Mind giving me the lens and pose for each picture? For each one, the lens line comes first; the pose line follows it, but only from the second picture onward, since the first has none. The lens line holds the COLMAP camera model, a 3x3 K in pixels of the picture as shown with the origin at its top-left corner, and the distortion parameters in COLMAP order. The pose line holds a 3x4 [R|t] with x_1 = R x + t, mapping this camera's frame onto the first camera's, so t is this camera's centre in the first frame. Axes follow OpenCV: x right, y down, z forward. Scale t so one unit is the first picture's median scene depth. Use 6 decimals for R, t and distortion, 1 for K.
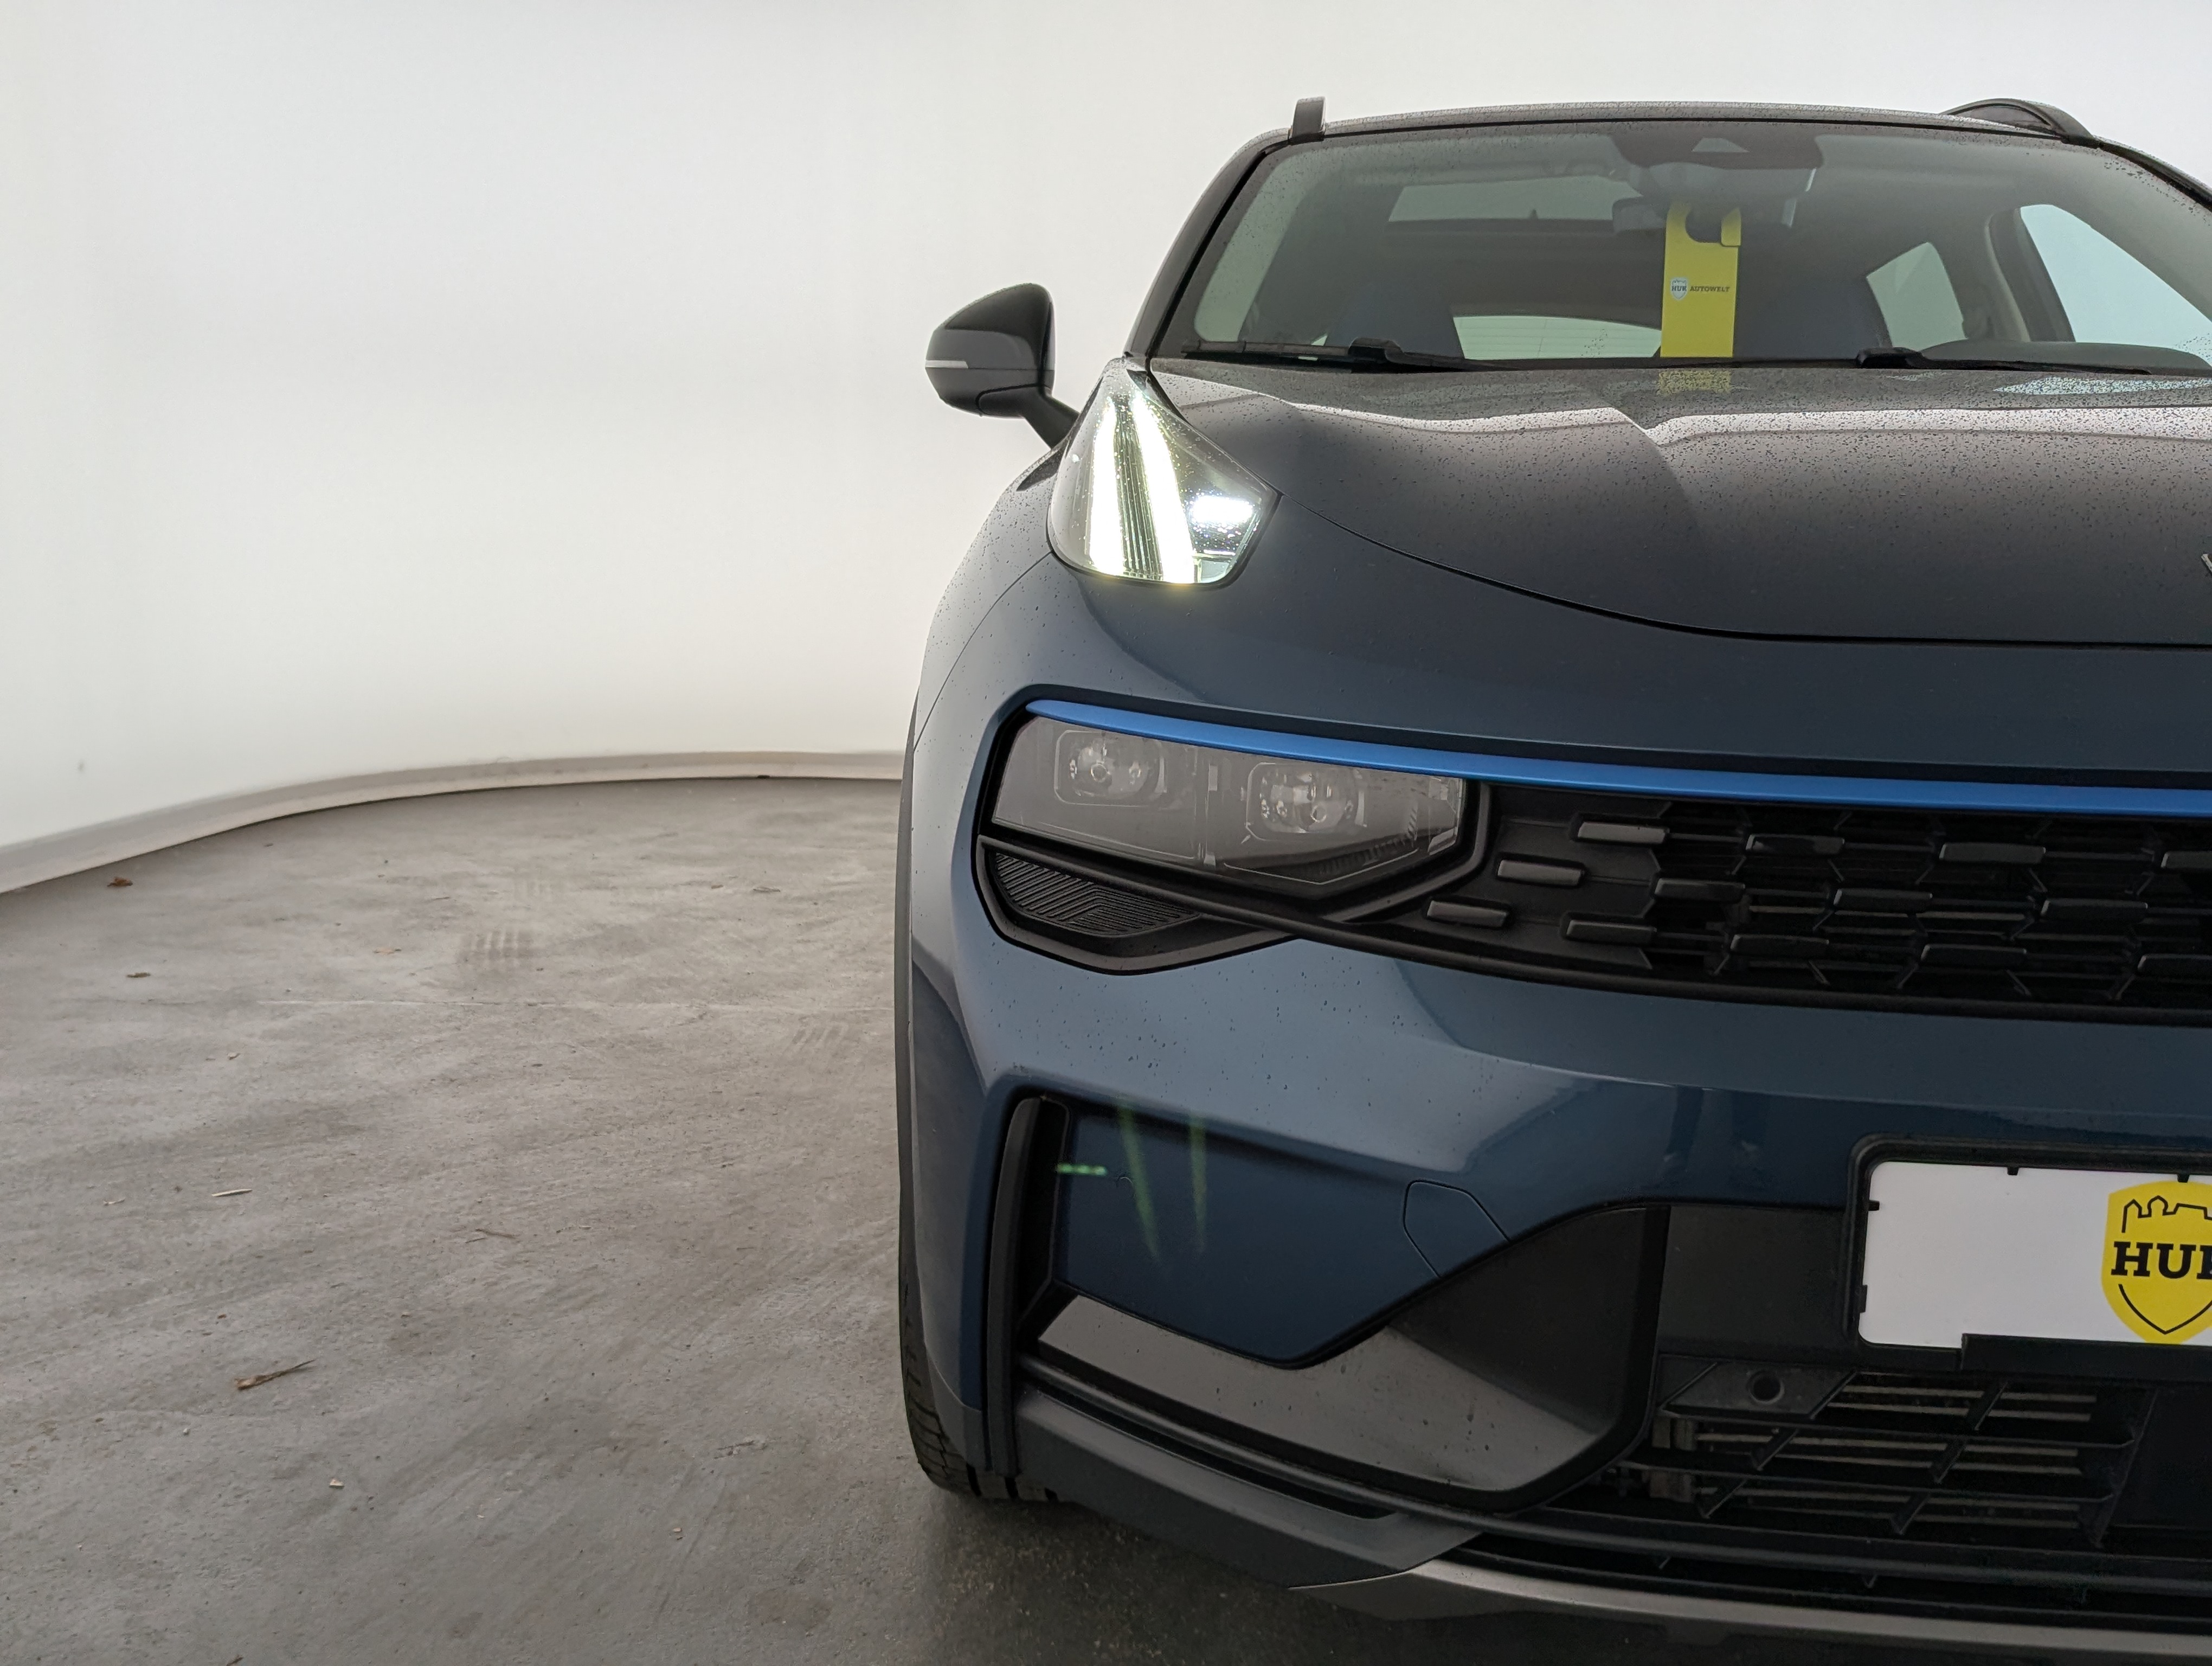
lens RADIAL K [[2080.4, 0, 1106.4], [0, 2080.4, 847.1], [0, 0, 1]] dist [0.028718, -0.002259]
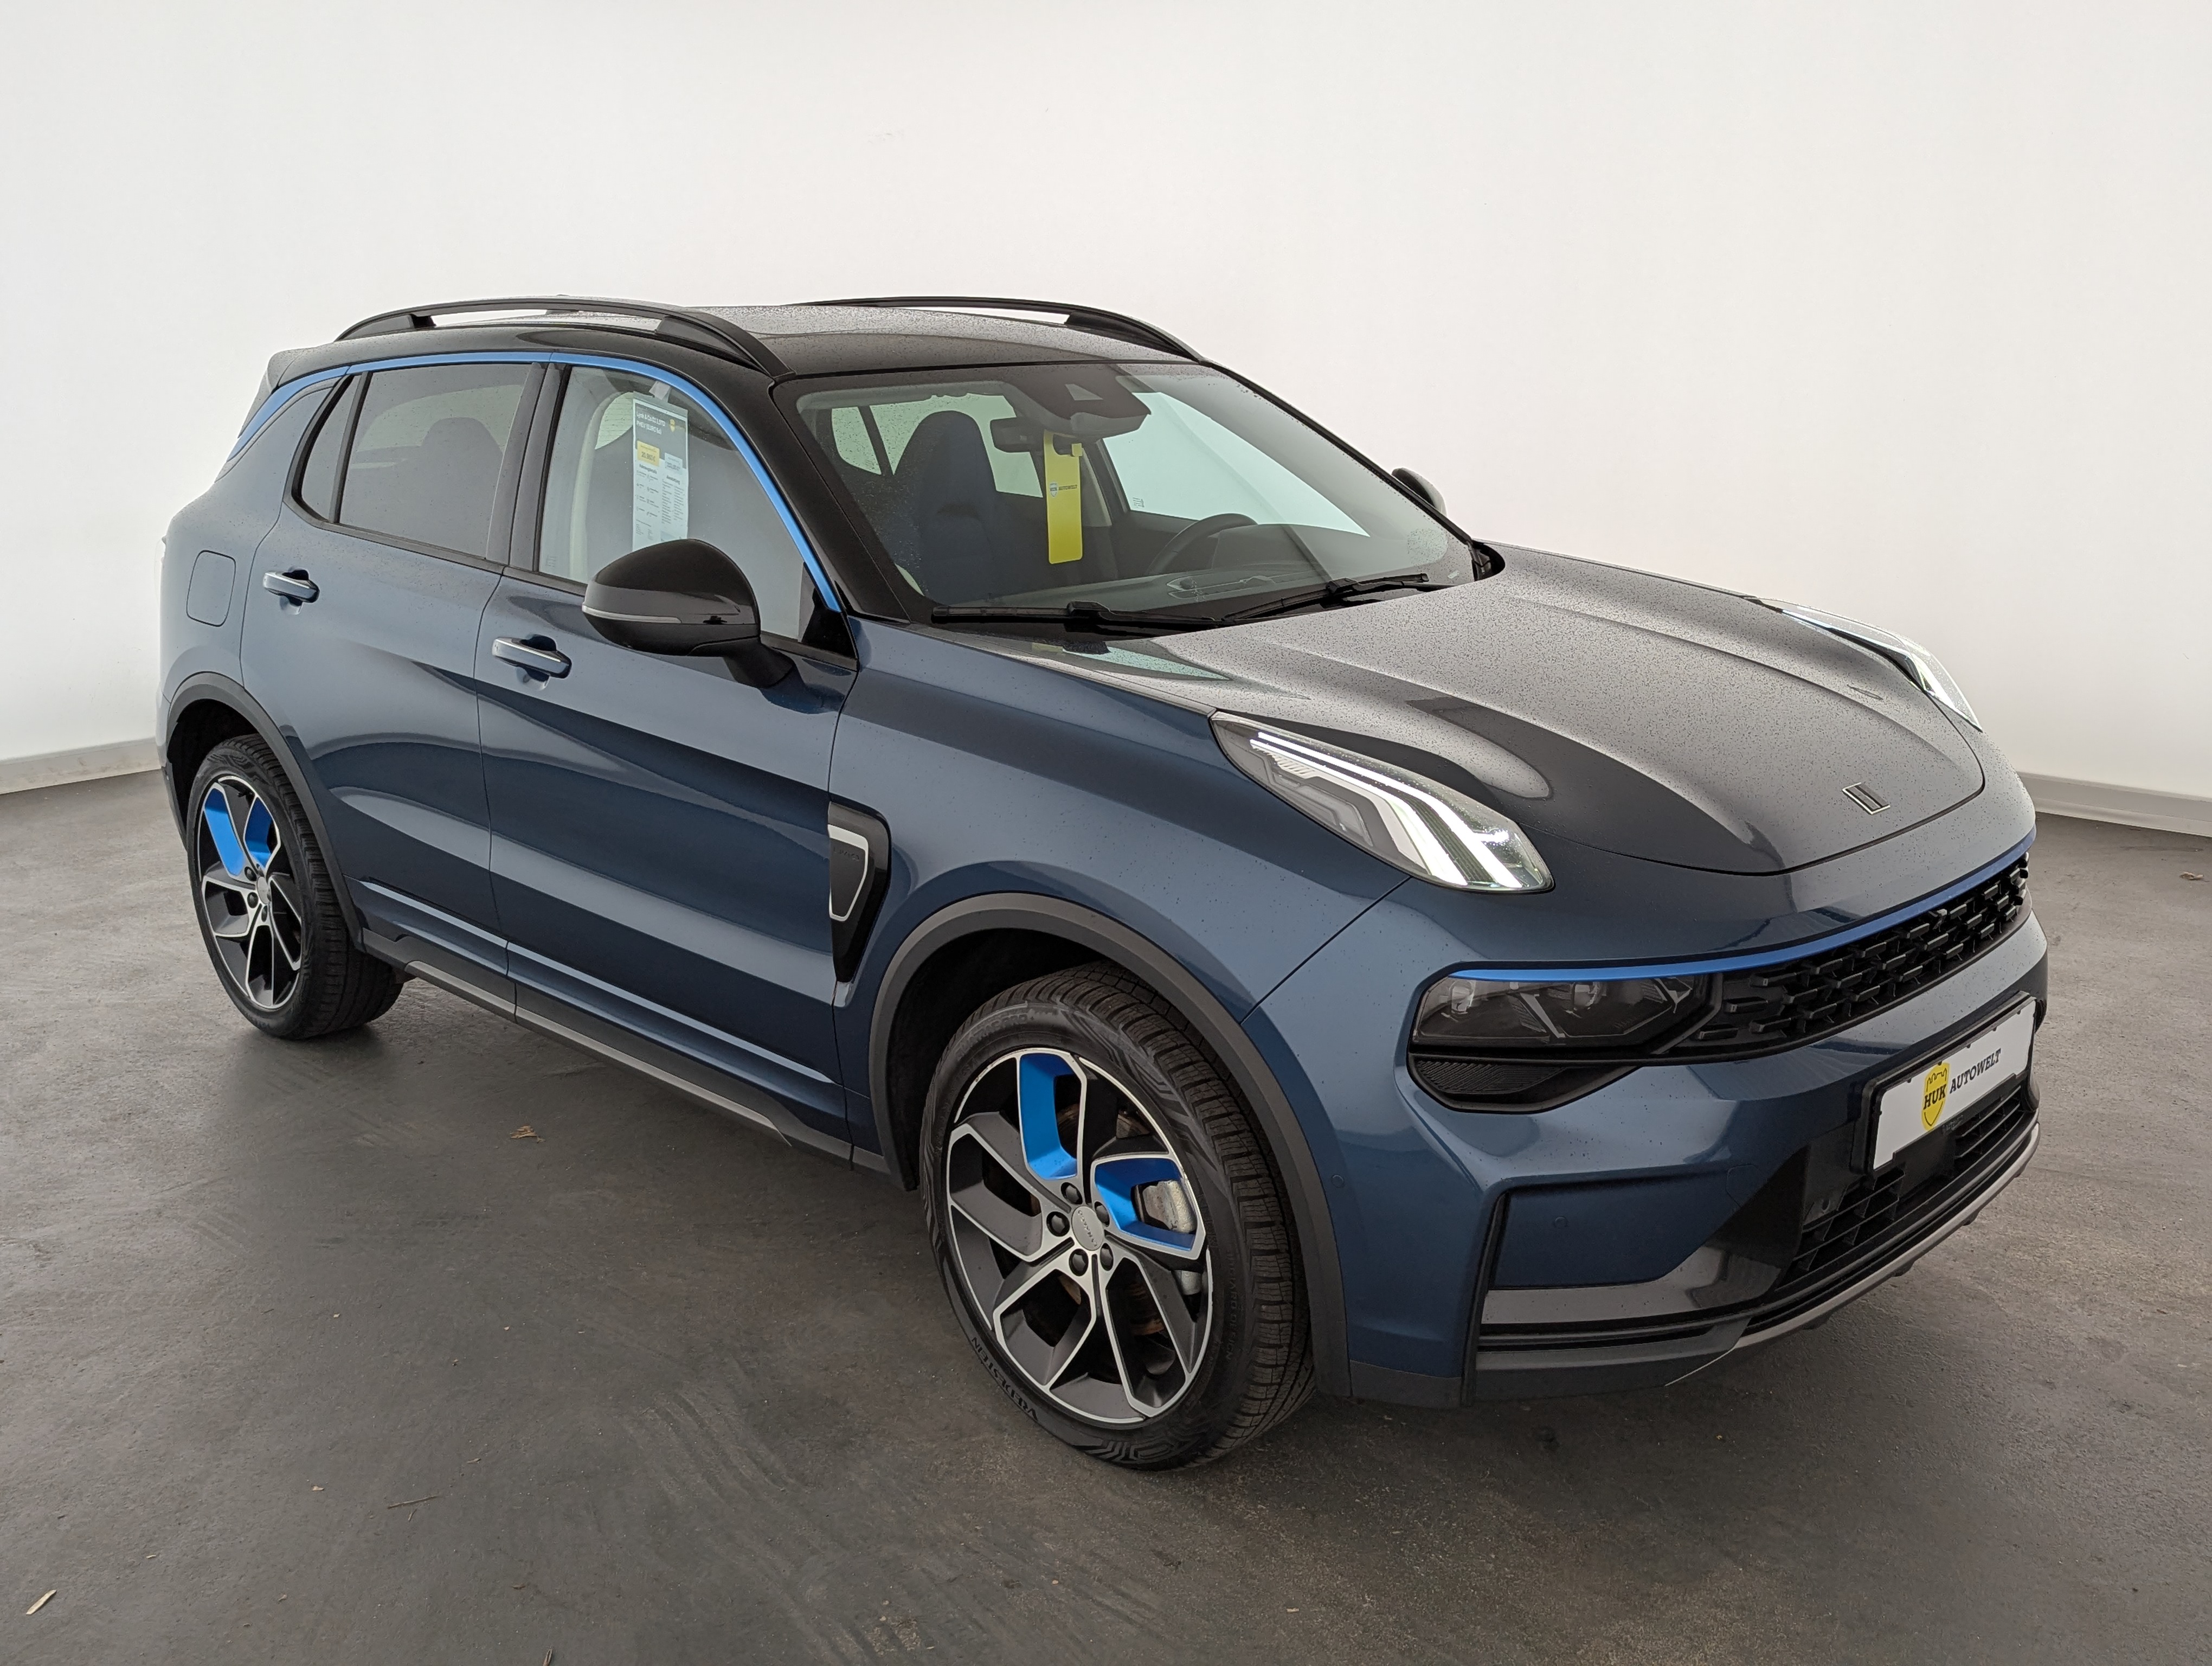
lens RADIAL K [[2080.4, 0, 1106.4], [0, 2080.4, 847.1], [0, 0, 1]] dist [0.028718, -0.002259]
pose [[0.667230, -0.214486, 0.713302, -1.404456], [0.140467, 0.976694, 0.162292, -0.480354], [-0.731487, -0.008090, 0.681807, 0.046211]]
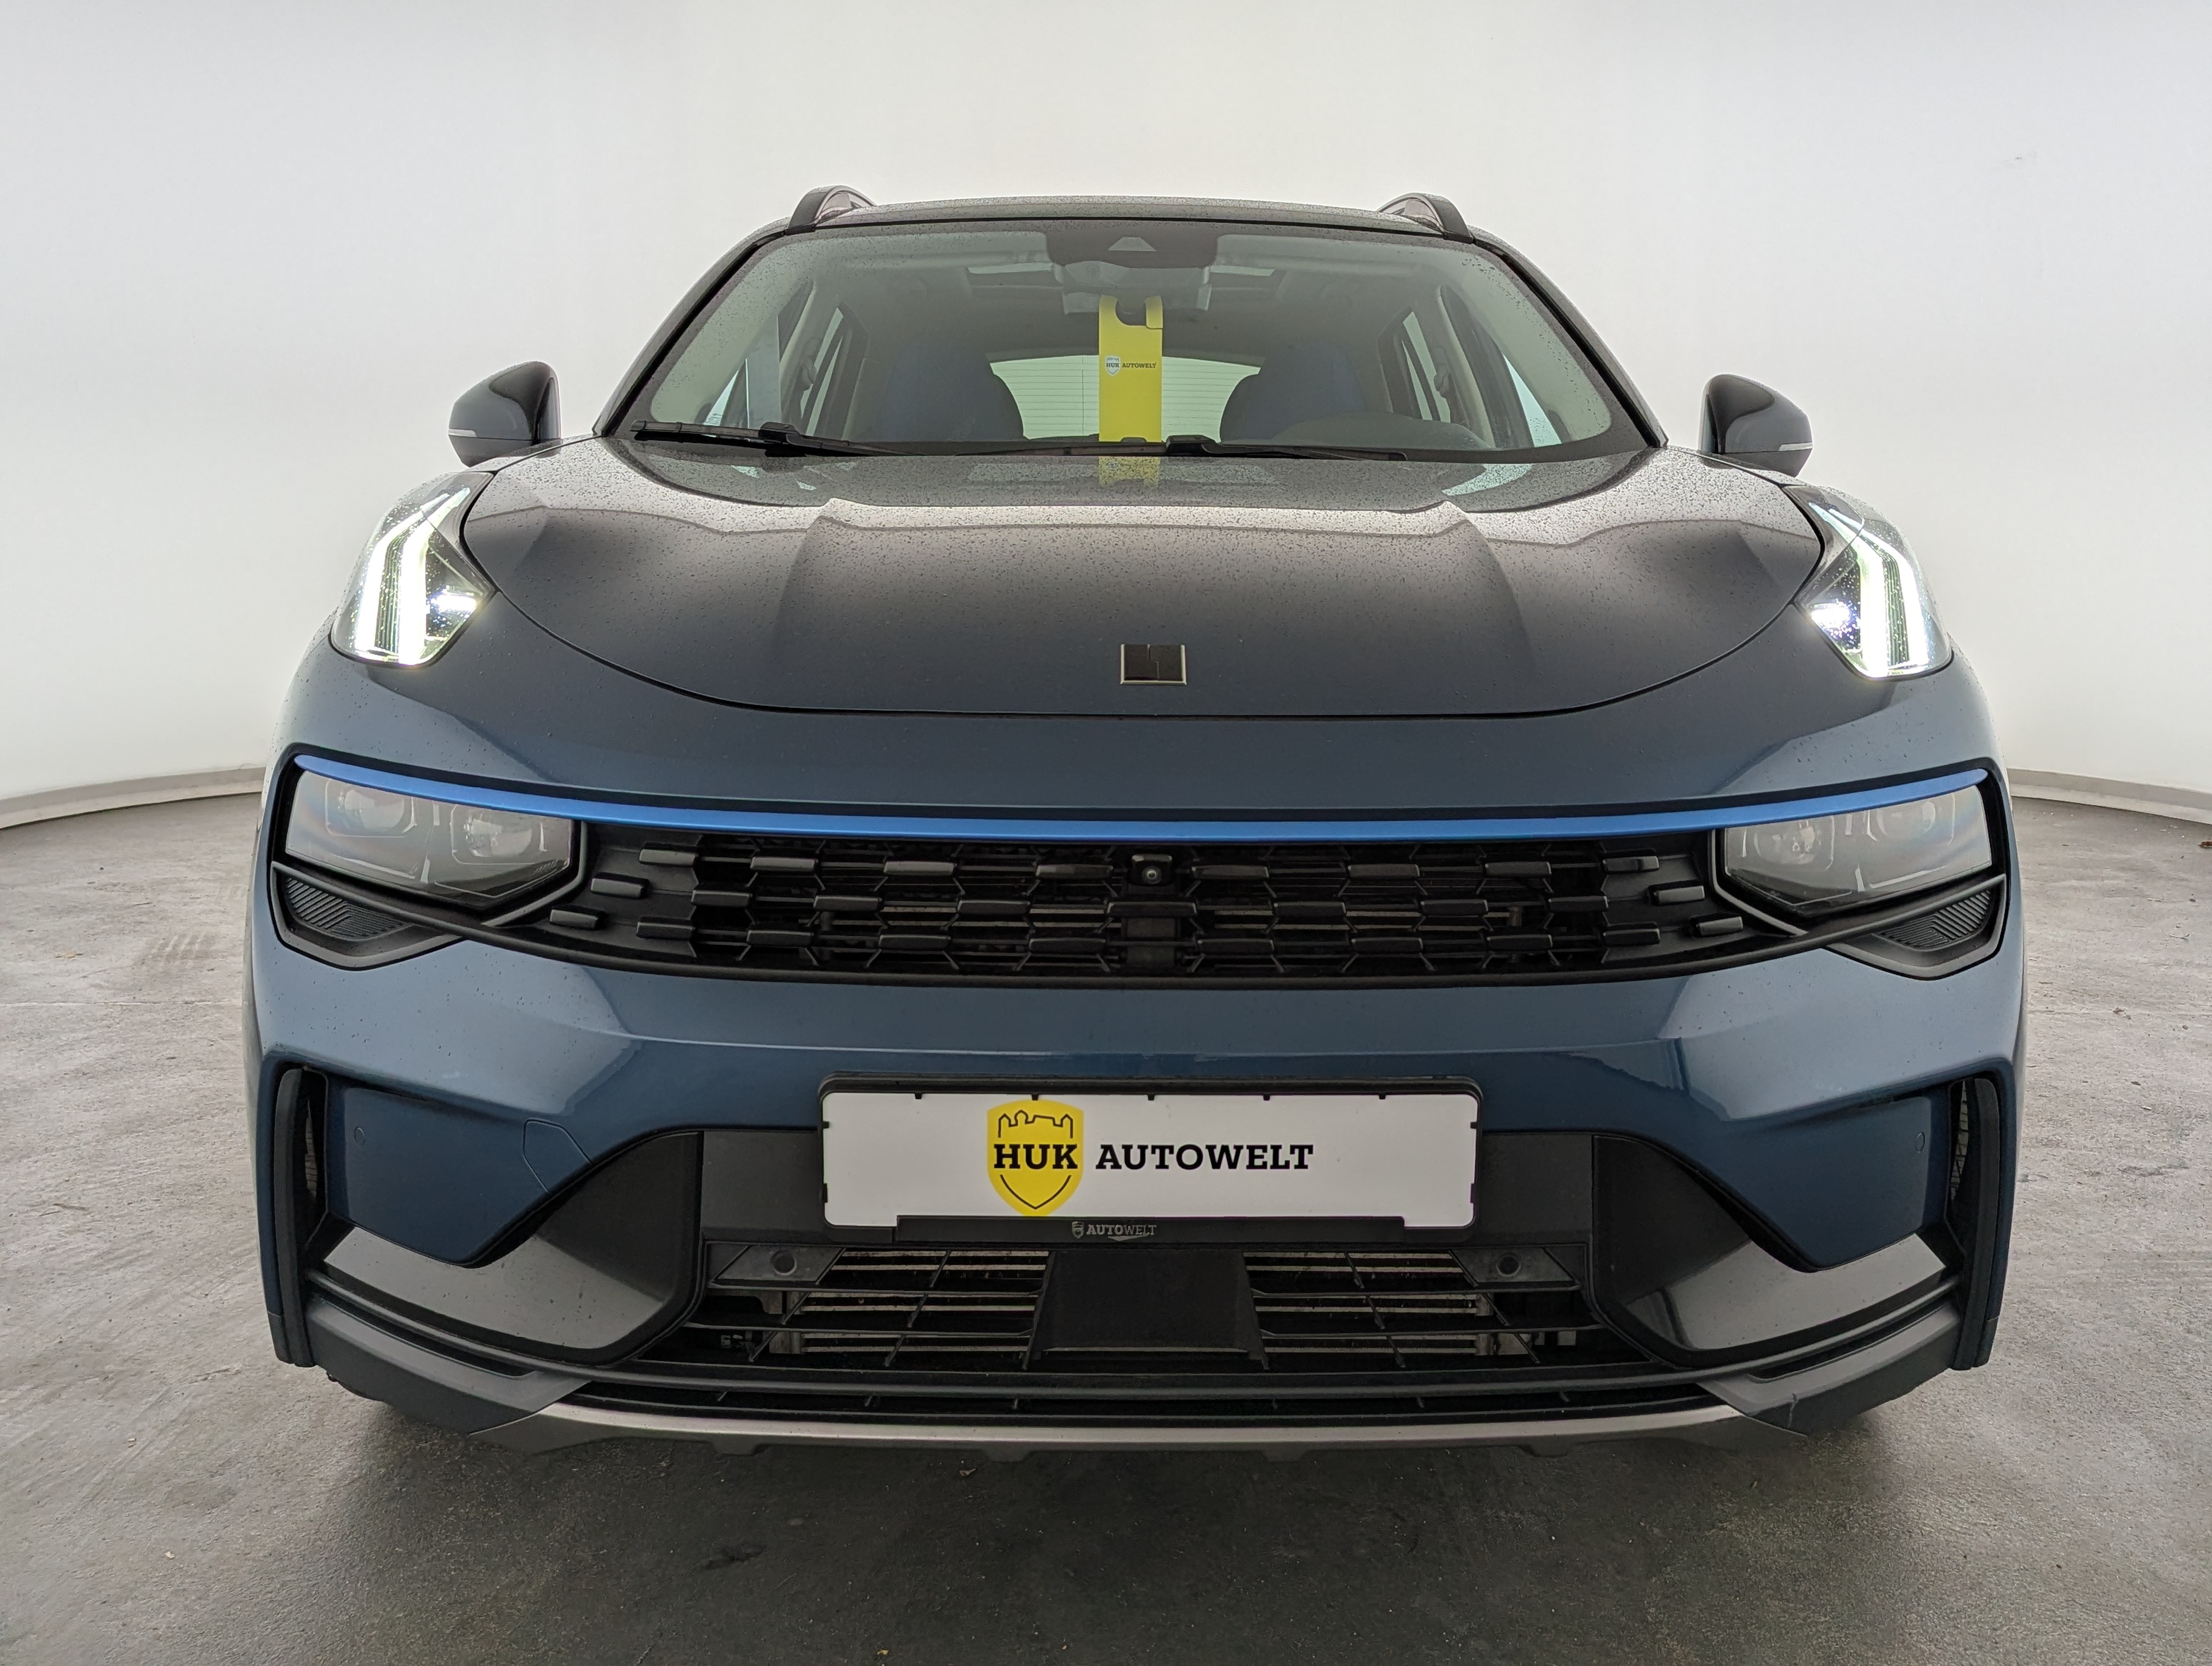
lens RADIAL K [[2061.0, 0, 1128.4], [0, 2061.0, 846.2], [0, 0, 1]] dist [0.055875, -0.071931]
pose [[0.997355, -0.020303, 0.069787, 0.374955], [0.019671, 0.999759, 0.009729, -0.017448], [-0.069968, -0.008330, 0.997514, -0.296587]]
